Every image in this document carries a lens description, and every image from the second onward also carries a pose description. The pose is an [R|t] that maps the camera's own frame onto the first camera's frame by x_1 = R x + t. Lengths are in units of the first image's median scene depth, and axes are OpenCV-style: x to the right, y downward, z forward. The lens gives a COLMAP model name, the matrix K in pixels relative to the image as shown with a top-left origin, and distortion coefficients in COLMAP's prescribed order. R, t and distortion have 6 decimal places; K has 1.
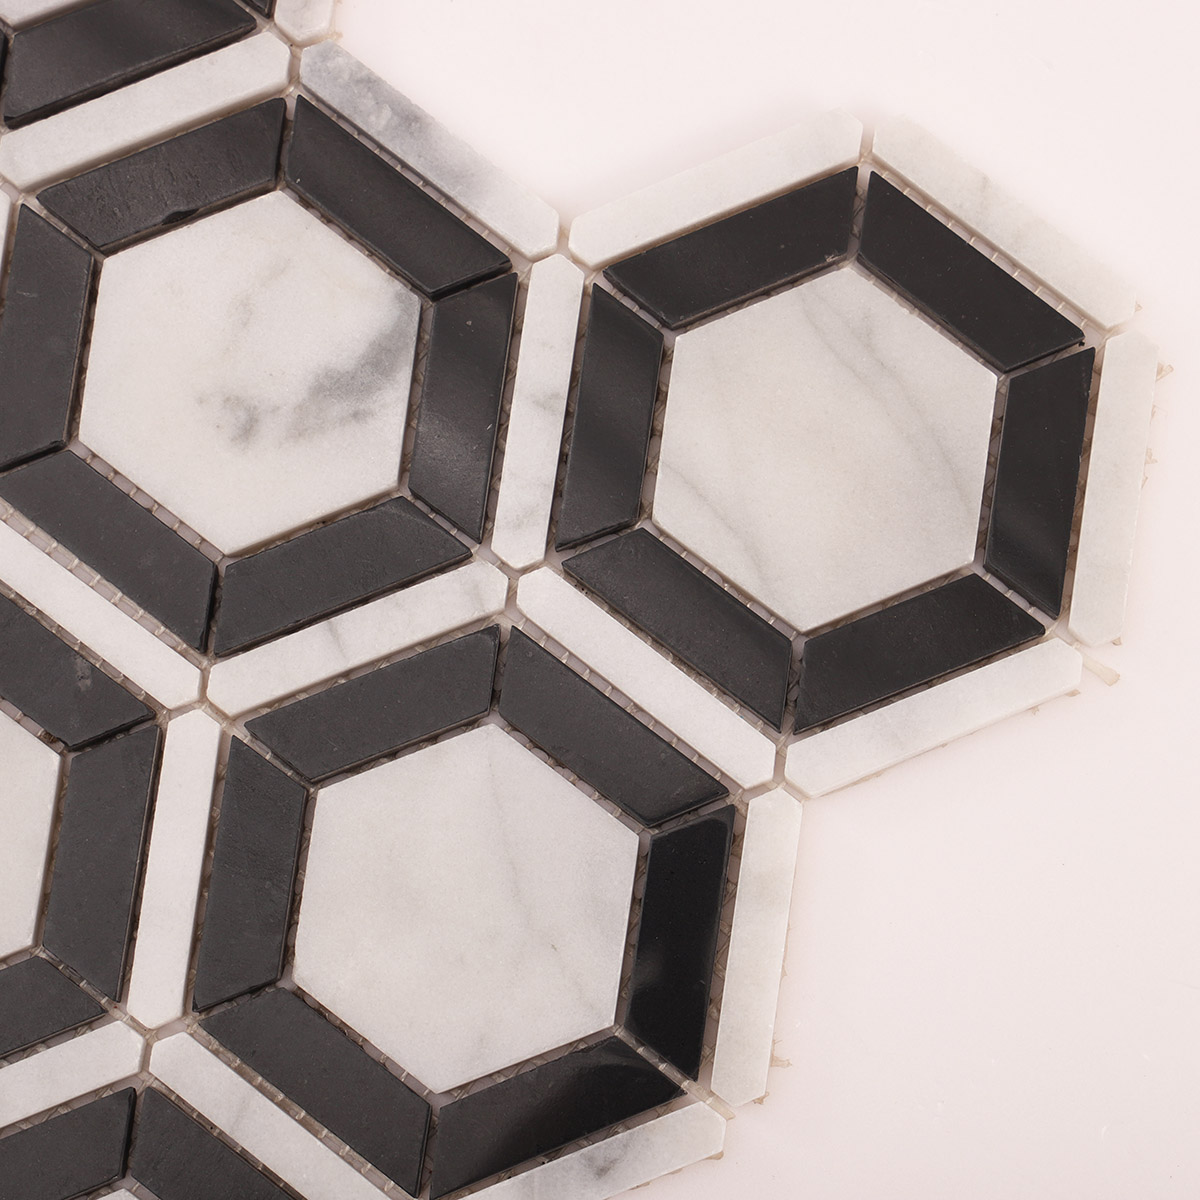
lens RADIAL K [[3338.8, 0, 599.9], [0, 3338.8, 600.2], [0, 0, 1]] dist [0.152236, 0.000000]
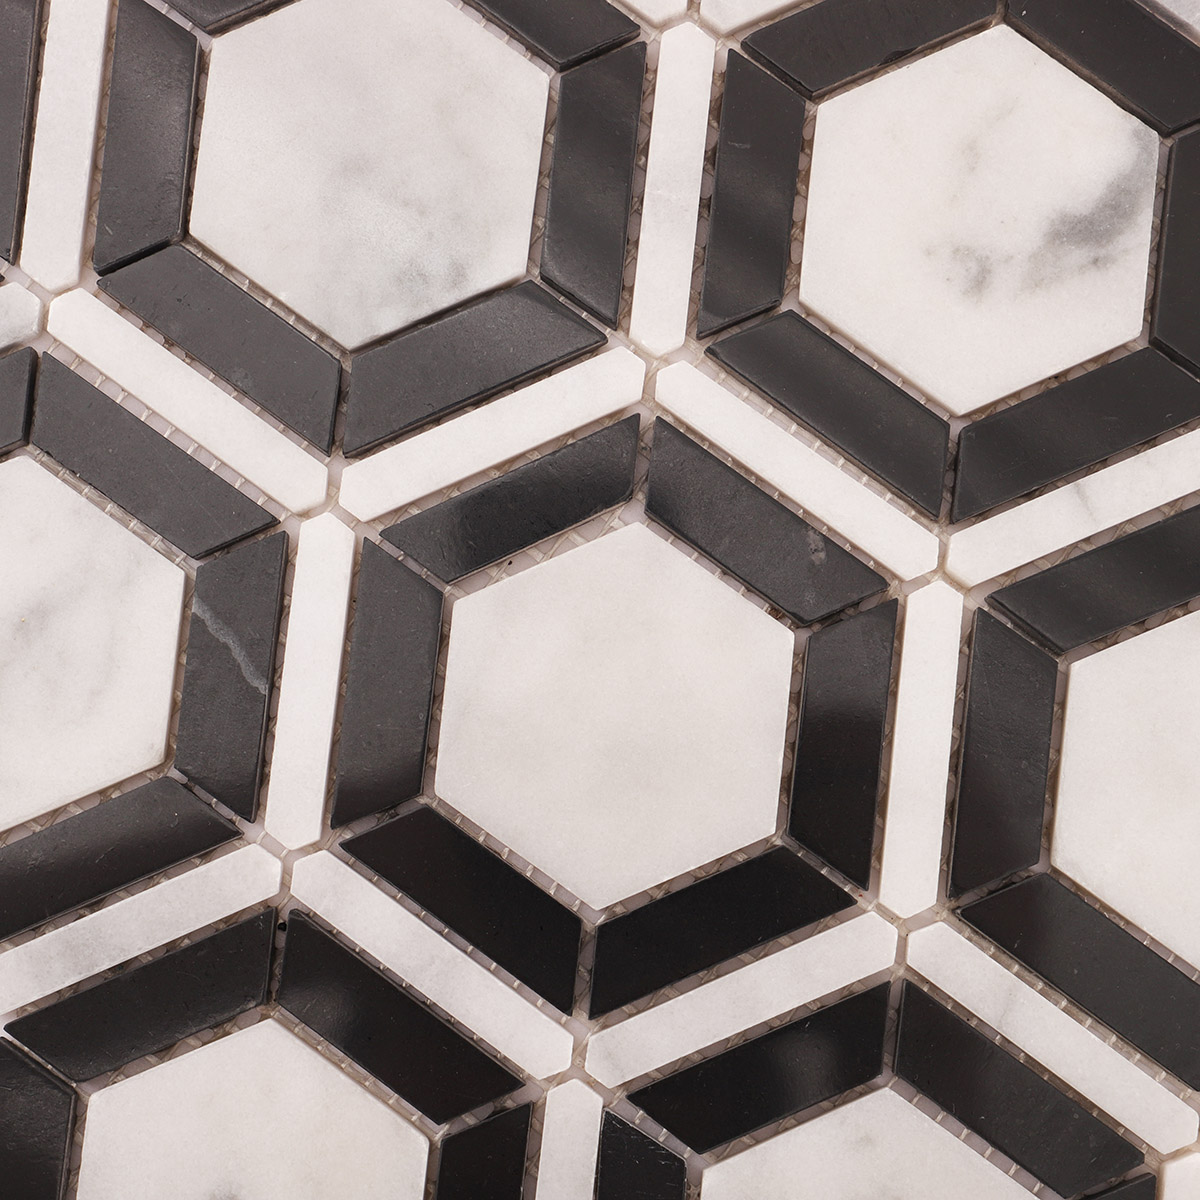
lens RADIAL K [[3525.4, 0, 631.3], [0, 3525.4, 505.6], [0, 0, 1]] dist [0.130614, 0.000000]
pose [[0.999448, -0.029108, -0.016003, -0.188915], [0.029655, 0.998944, 0.035083, -0.025781], [0.014965, -0.035538, 0.999256, 0.005405]]
